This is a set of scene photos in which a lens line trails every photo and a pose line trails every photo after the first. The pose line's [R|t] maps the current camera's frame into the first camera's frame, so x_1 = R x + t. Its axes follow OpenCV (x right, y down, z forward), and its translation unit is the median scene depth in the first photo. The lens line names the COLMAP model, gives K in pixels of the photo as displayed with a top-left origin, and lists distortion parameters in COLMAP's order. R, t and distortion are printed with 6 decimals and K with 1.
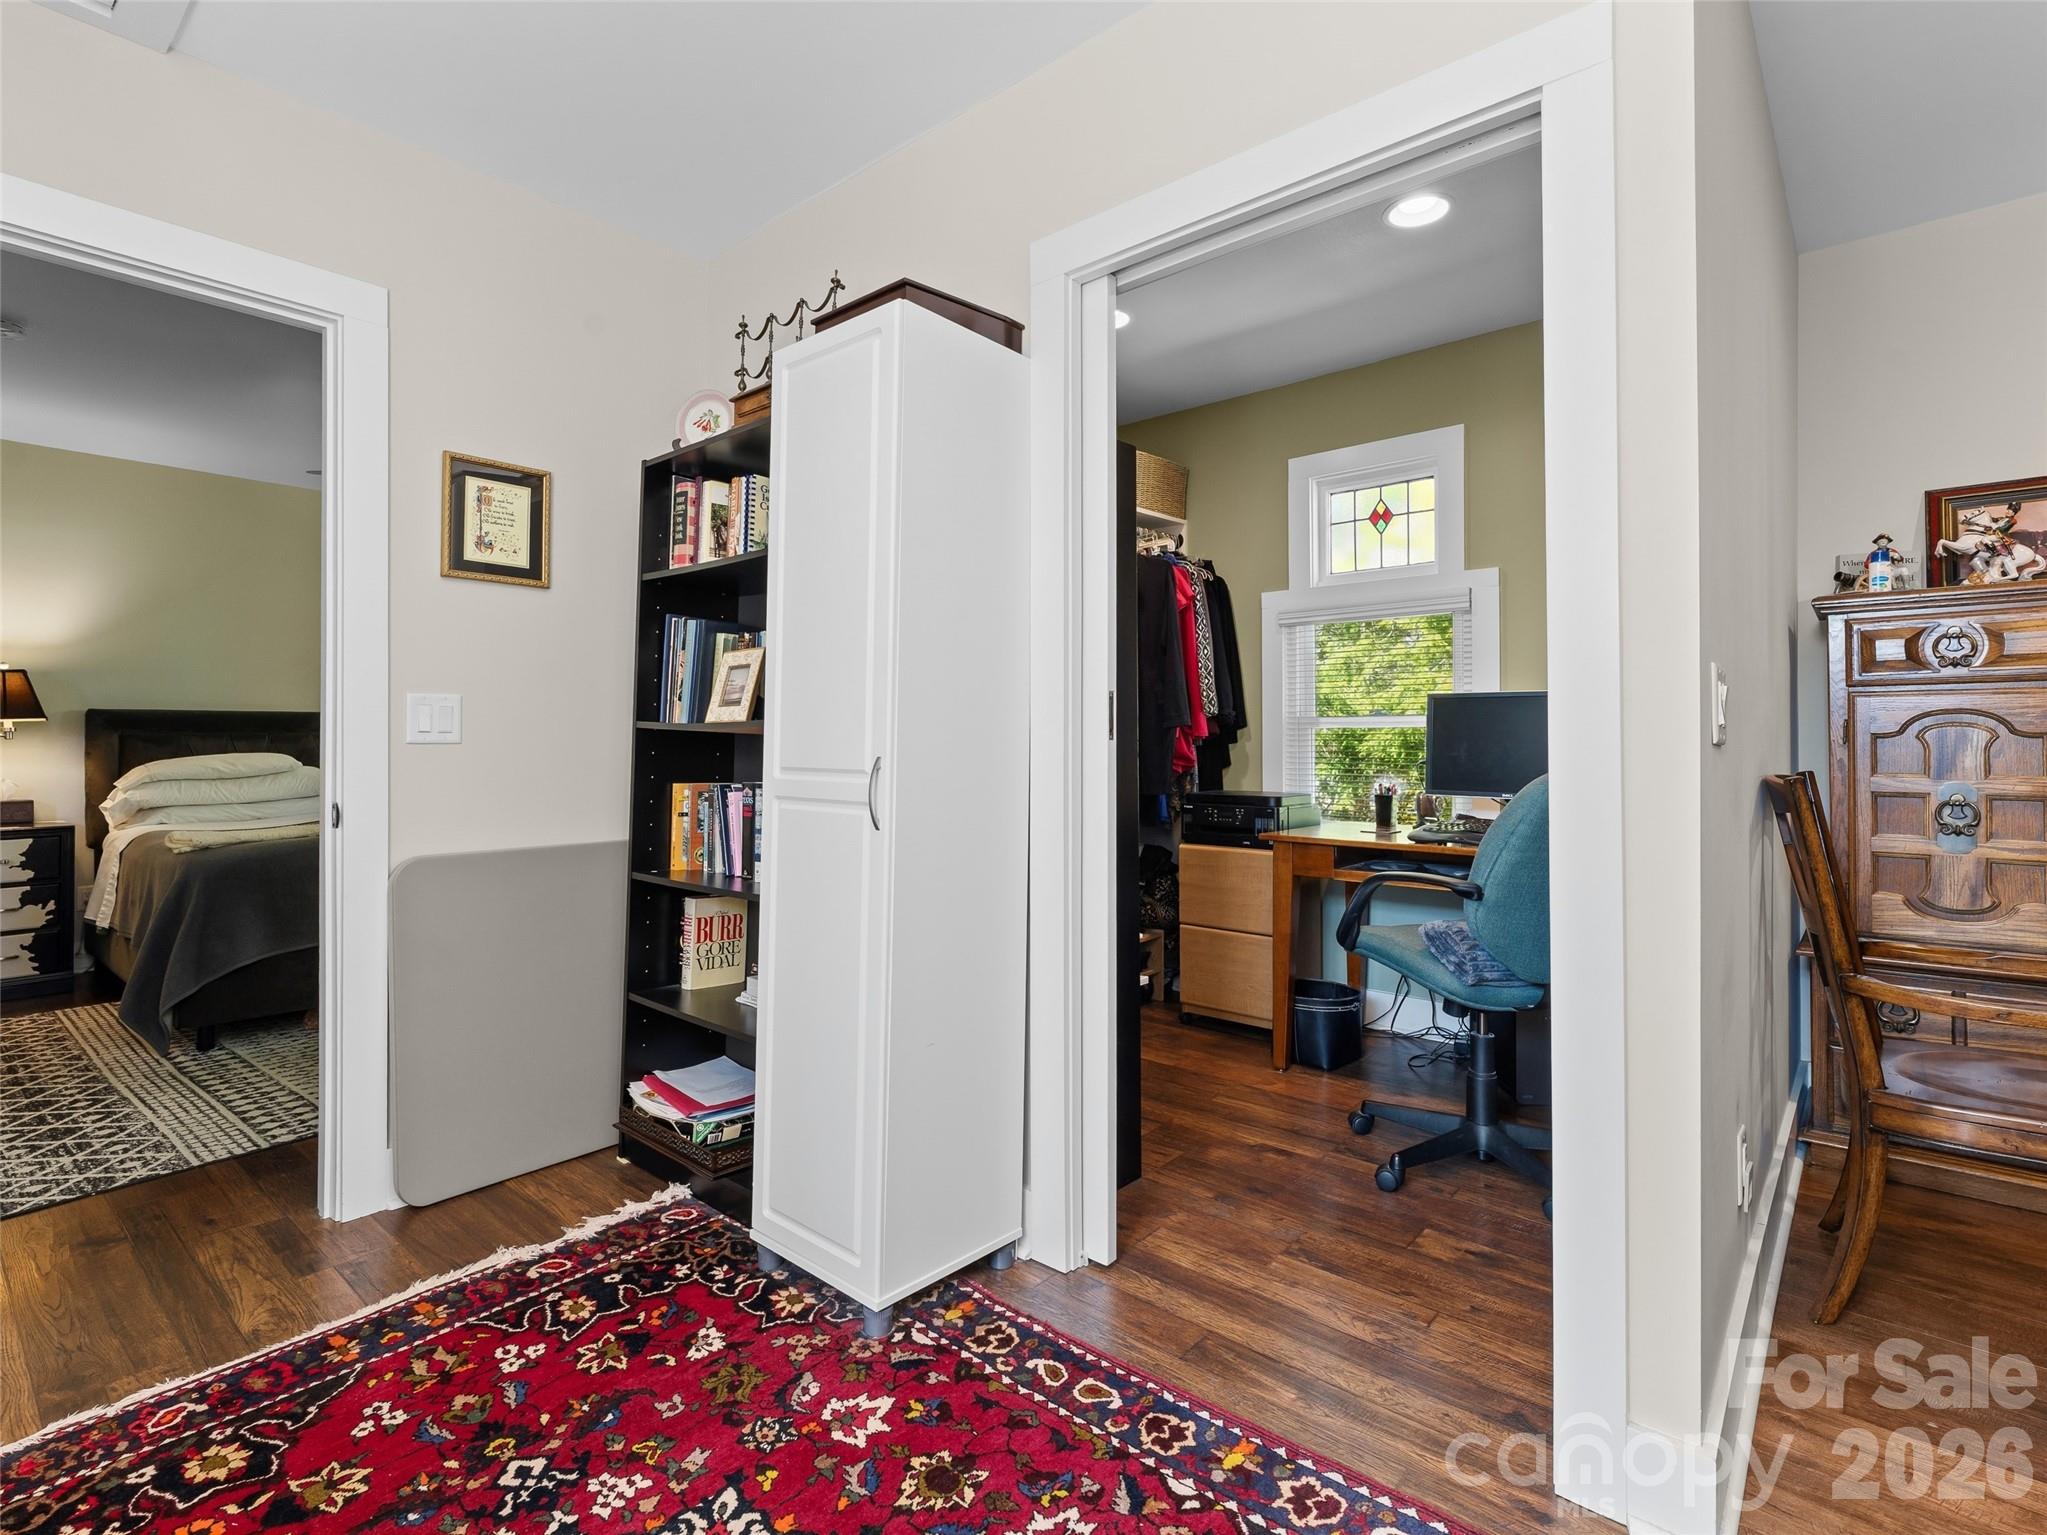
lens RADIAL K [[982.3, 0, 1010.2], [0, 982.3, 737.9], [0, 0, 1]] dist [-0.001456, -0.000310]
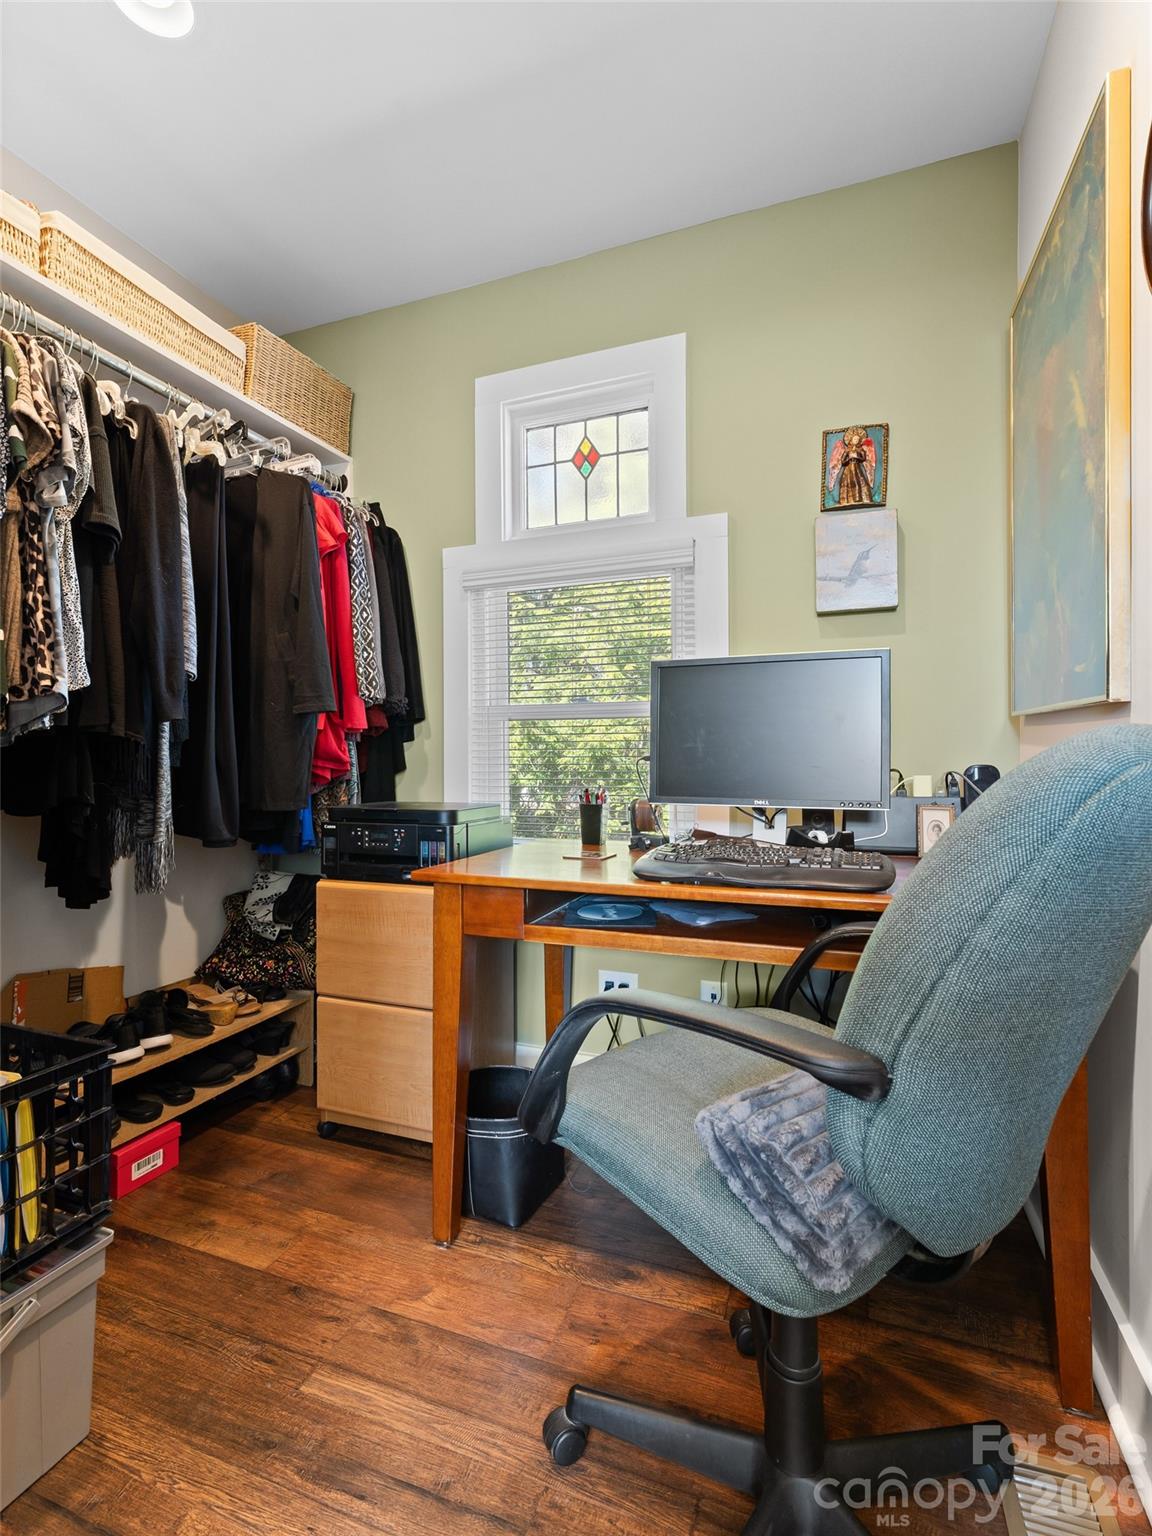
lens RADIAL K [[626.5, 0, 583.1], [0, 626.5, 767.9], [0, 0, 1]] dist [-0.000321, -0.000025]
pose [[0.927716, -0.000840, 0.373286, 0.183135], [-0.000711, 0.999992, 0.004016, 0.026531], [-0.373287, -0.003991, 0.927708, 0.522728]]
